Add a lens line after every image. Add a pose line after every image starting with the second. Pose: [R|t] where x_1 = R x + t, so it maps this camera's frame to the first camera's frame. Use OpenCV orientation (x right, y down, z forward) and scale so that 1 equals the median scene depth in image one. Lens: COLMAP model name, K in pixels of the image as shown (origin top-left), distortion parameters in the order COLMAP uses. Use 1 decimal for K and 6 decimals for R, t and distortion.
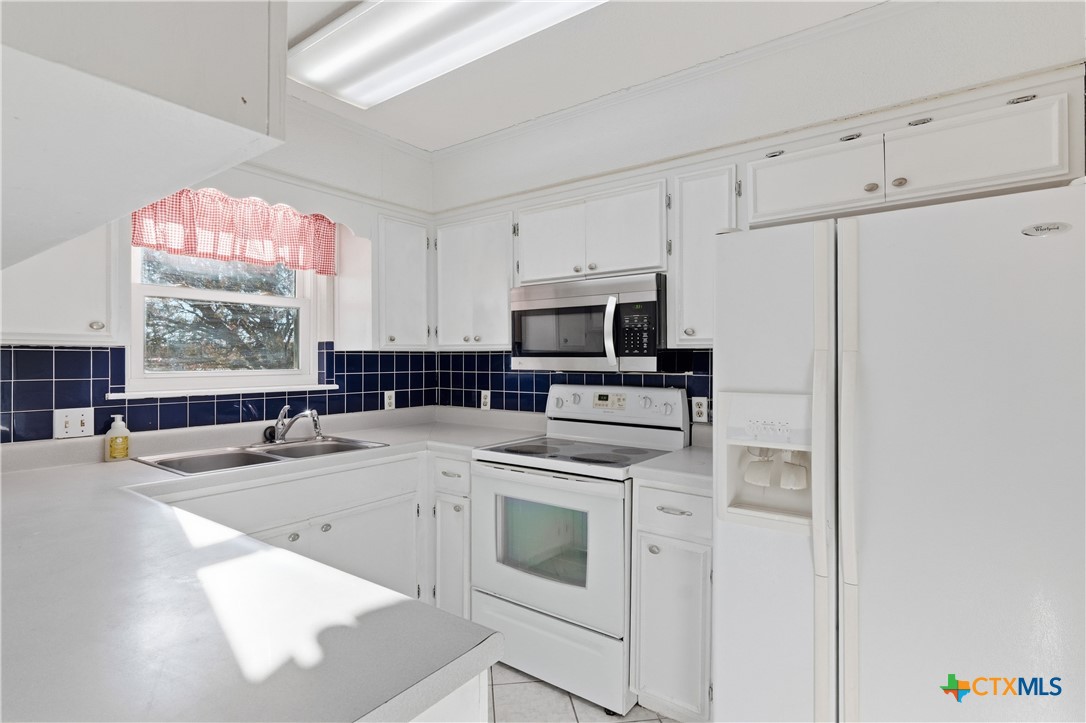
lens RADIAL K [[530.2, 0, 540.9], [0, 530.2, 355.5], [0, 0, 1]] dist [0.001796, 0.000503]
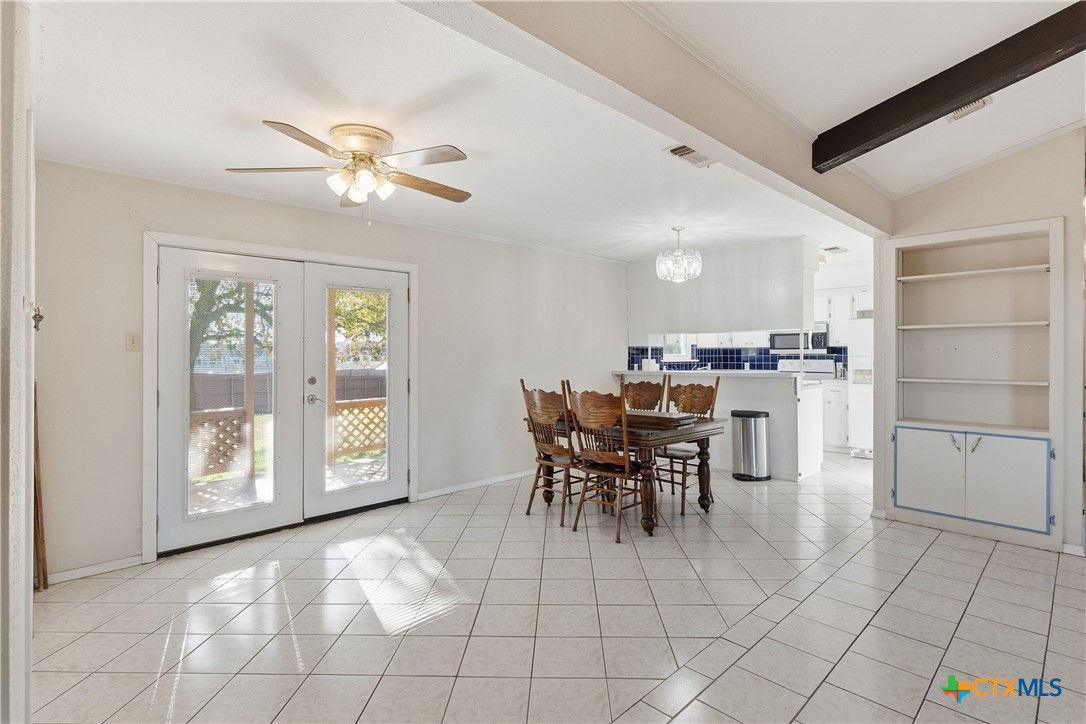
lens RADIAL K [[529.6, 0, 543.2], [0, 529.6, 349.7], [0, 0, 1]] dist [0.000606, 0.000057]
pose [[0.988921, -0.001261, -0.148435, -0.973344], [0.000137, 0.999971, -0.007587, 0.028413], [0.148440, 0.007483, 0.988893, -2.368083]]
